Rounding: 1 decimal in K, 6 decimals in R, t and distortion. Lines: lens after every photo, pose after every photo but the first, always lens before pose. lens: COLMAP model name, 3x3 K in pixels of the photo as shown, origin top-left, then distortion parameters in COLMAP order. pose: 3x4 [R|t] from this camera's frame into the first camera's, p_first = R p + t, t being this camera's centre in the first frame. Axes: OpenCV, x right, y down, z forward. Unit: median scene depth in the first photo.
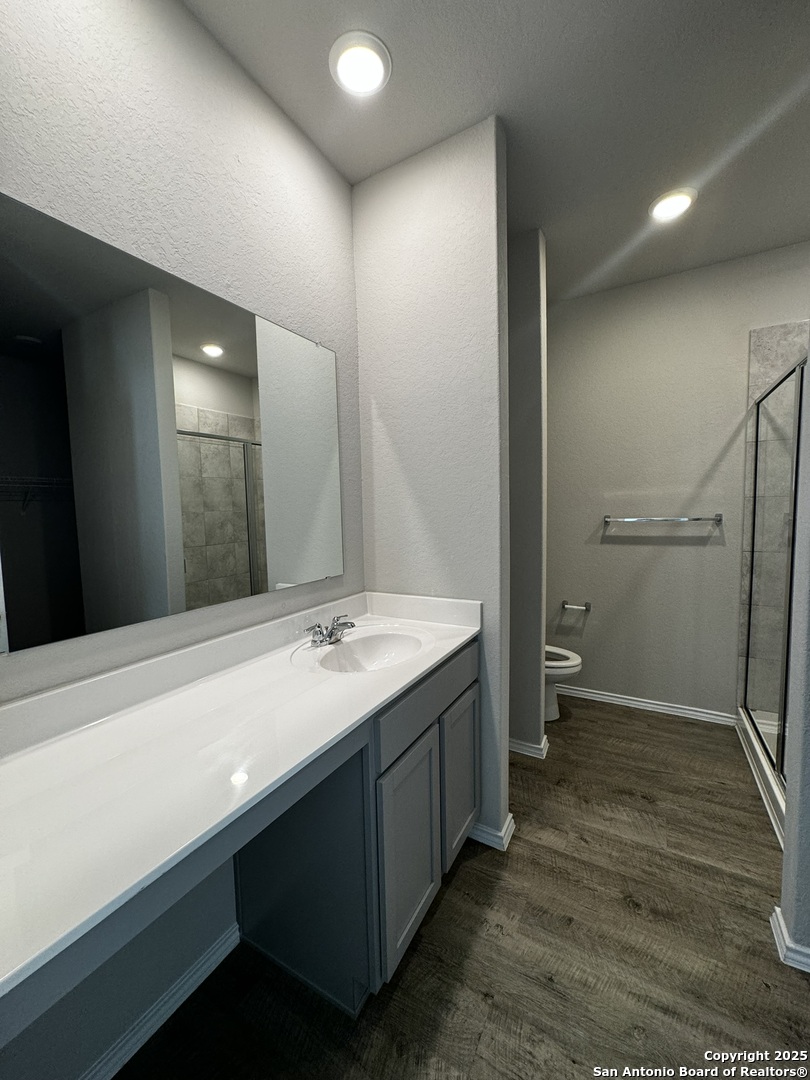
lens RADIAL K [[428.2, 0, 403.9], [0, 428.2, 542.0], [0, 0, 1]] dist [-0.001599, -0.000556]
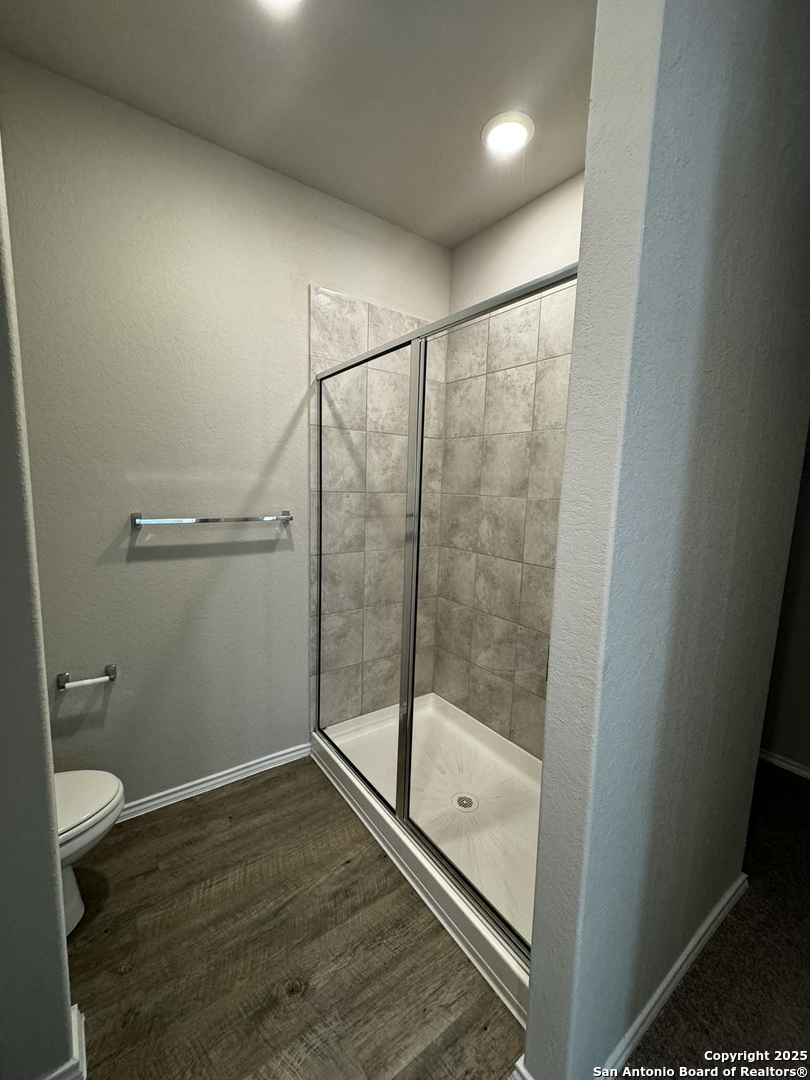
lens RADIAL K [[428.2, 0, 403.9], [0, 428.2, 542.0], [0, 0, 1]] dist [-0.001599, -0.000556]
pose [[0.414722, -0.086742, 0.905804, 0.104800], [0.031092, 0.996216, 0.081164, -0.067424], [-0.909417, -0.005498, 0.415849, 0.481032]]
